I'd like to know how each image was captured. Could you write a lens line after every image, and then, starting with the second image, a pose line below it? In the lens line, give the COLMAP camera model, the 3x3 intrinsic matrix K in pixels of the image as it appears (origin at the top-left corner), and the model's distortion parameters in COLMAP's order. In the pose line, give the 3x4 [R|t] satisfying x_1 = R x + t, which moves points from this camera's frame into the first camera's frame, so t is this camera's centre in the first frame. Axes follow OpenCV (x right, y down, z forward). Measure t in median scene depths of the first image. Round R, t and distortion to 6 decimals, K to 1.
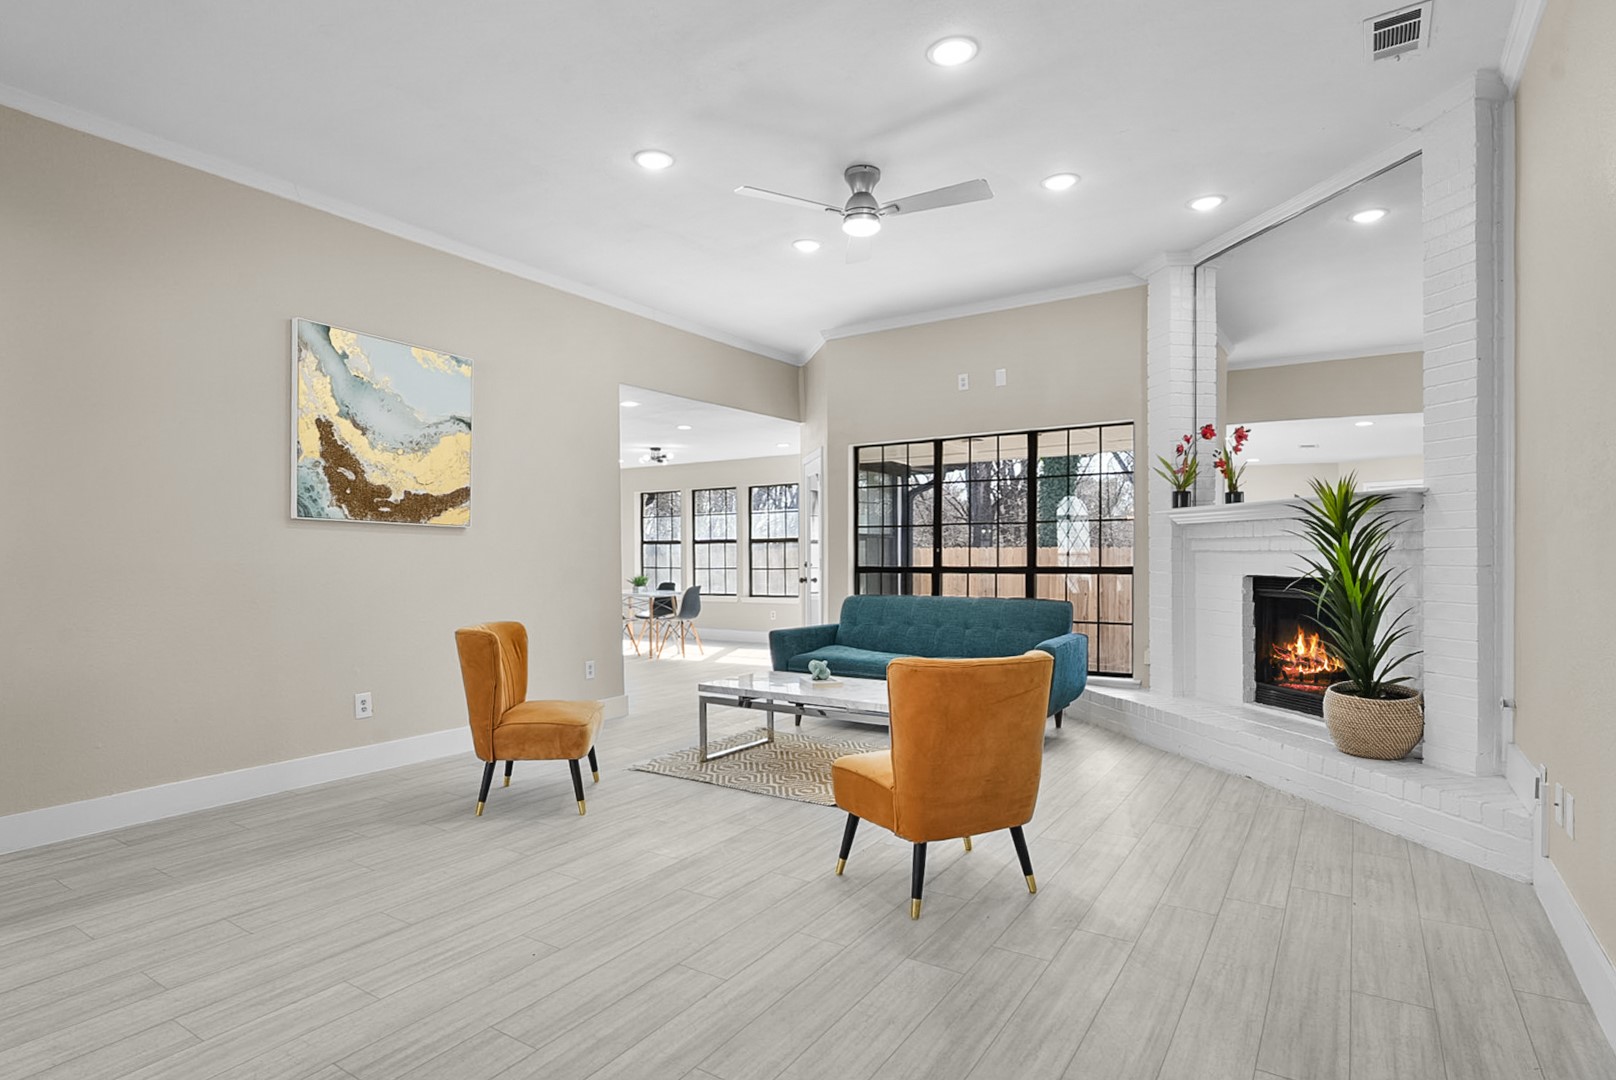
lens RADIAL K [[841.9, 0, 812.7], [0, 841.9, 572.9], [0, 0, 1]] dist [0.002625, 0.001450]
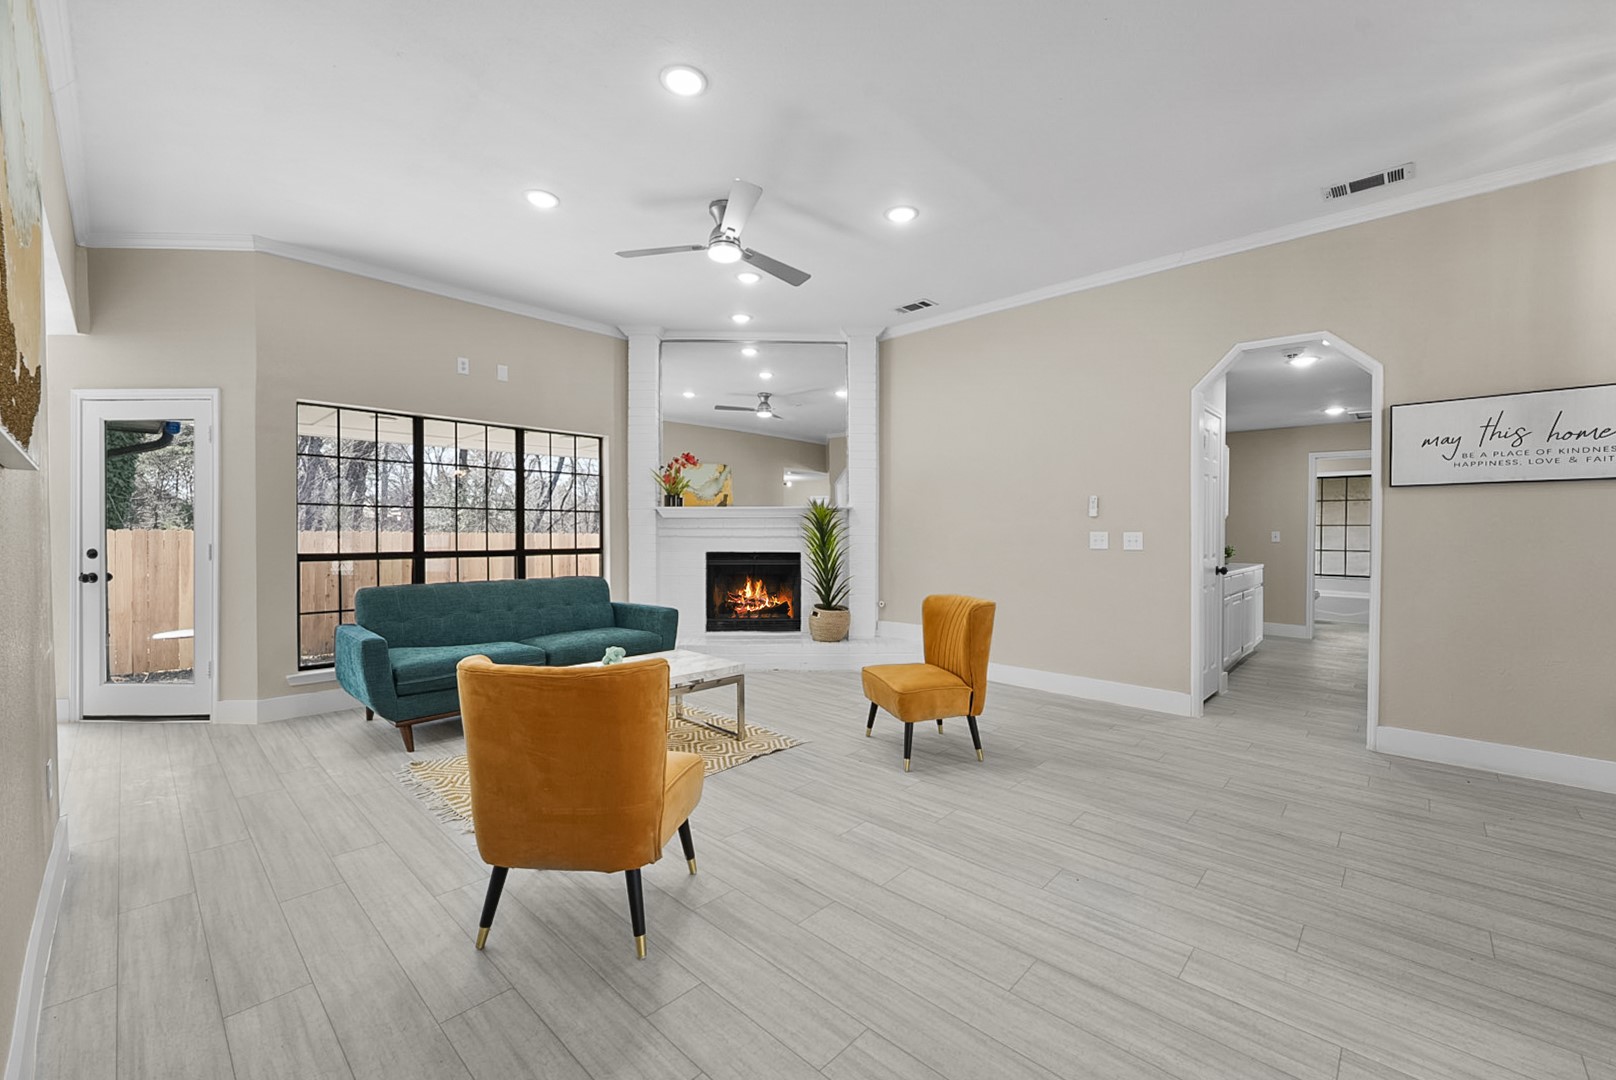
lens RADIAL K [[644.8, 0, 807.3], [0, 644.8, 539.0], [0, 0, 1]] dist [-0.001436, 0.000037]
pose [[0.178316, 0.003950, 0.983965, -0.855418], [0.021378, 0.999740, -0.007887, -0.011905], [-0.983741, 0.022442, 0.178185, 0.804482]]
